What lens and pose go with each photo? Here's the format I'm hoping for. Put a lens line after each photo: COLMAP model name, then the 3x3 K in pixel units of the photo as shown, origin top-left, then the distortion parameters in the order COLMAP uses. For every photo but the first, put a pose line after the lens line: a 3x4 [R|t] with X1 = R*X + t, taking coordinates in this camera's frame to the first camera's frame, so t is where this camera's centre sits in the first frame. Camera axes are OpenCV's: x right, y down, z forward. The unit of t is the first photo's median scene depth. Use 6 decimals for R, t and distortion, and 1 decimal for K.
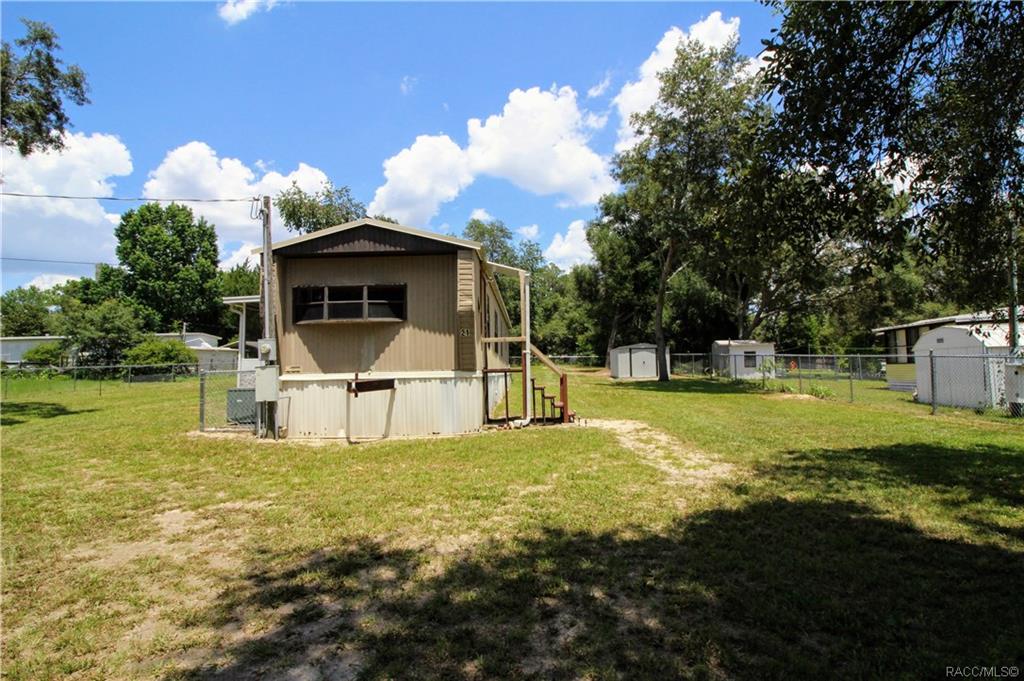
lens RADIAL K [[474.6, 0, 507.4], [0, 474.6, 339.1], [0, 0, 1]] dist [-0.004586, -0.010650]
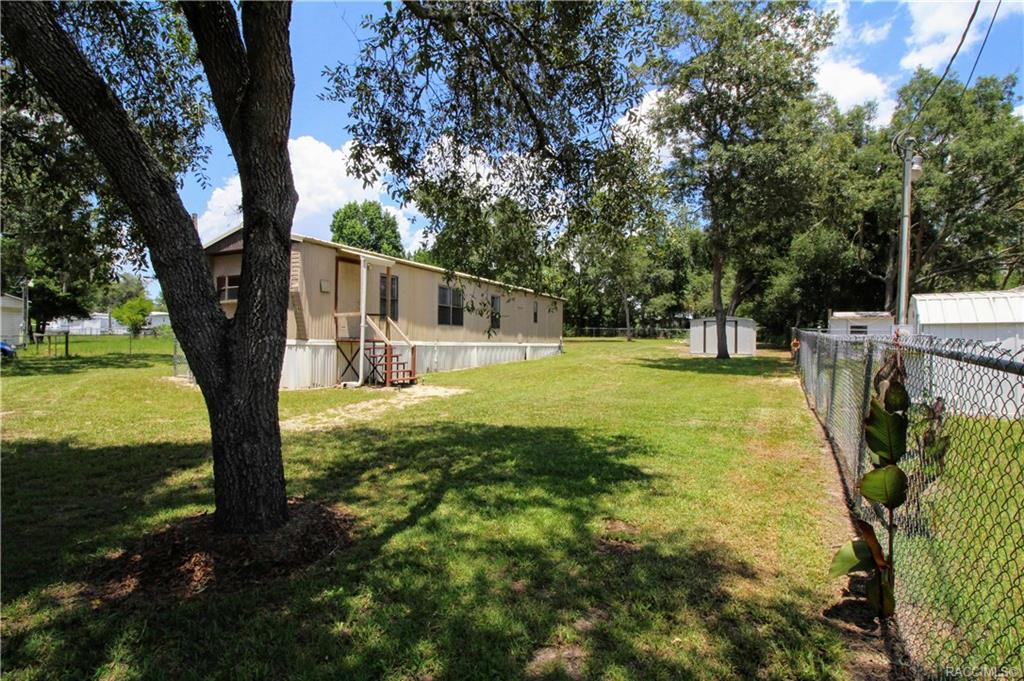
lens RADIAL K [[482.9, 0, 516.4], [0, 482.9, 336.8], [0, 0, 1]] dist [-0.010702, -0.000940]
pose [[0.906731, 0.018950, -0.421284, 0.235663], [0.004886, 0.998451, 0.055428, -0.001946], [0.421682, -0.052316, 0.905233, 0.019306]]
